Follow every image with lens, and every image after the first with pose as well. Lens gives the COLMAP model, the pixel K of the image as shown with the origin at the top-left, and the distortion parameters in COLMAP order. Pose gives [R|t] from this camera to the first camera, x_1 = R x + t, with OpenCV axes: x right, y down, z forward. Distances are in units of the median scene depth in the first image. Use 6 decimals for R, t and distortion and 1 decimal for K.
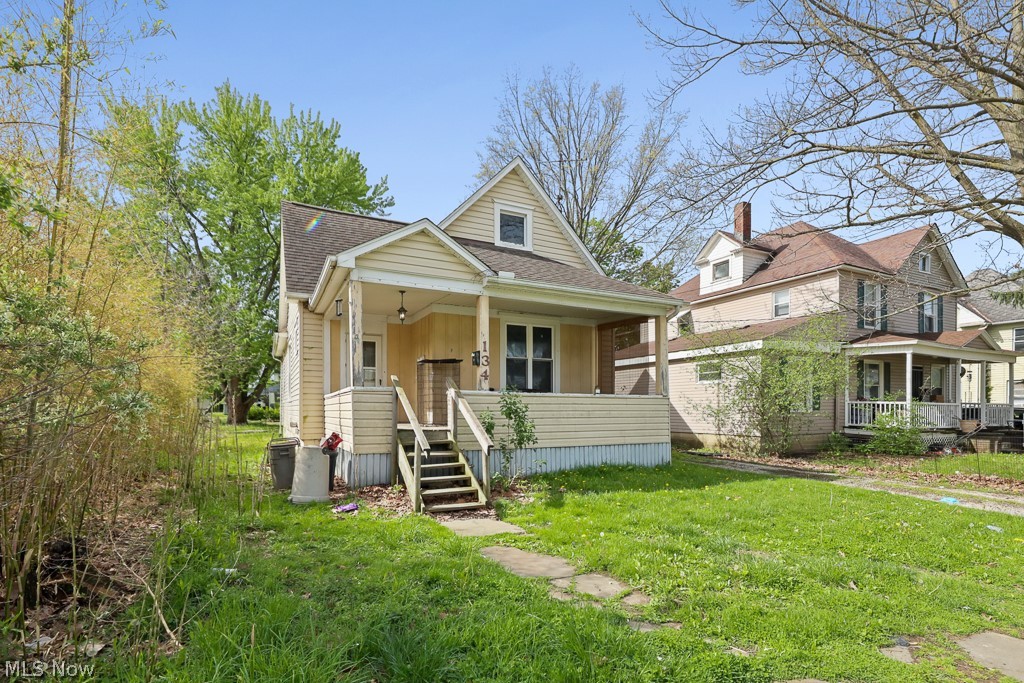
lens RADIAL K [[459.3, 0, 475.5], [0, 459.3, 408.6], [0, 0, 1]] dist [-0.000414, 0.000034]
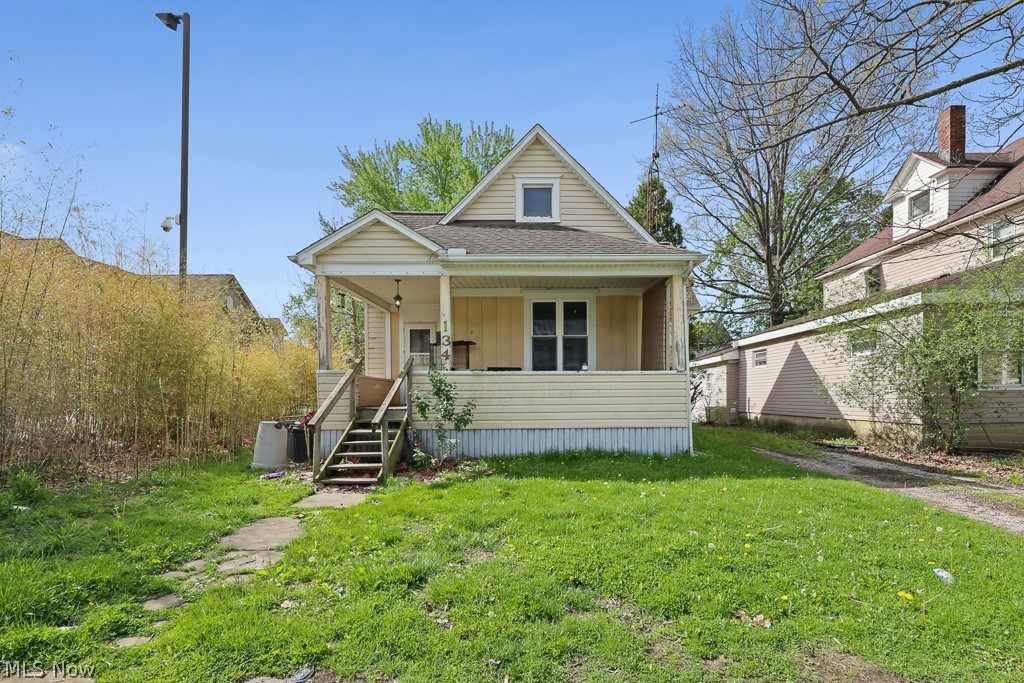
lens RADIAL K [[445.5, 0, 513.9], [0, 445.5, 399.5], [0, 0, 1]] dist [-0.000943, -0.000322]
pose [[0.919204, -0.003029, -0.393770, 0.396143], [0.007384, 0.999927, 0.009545, 0.011836], [0.393713, -0.011682, 0.919159, 0.120058]]
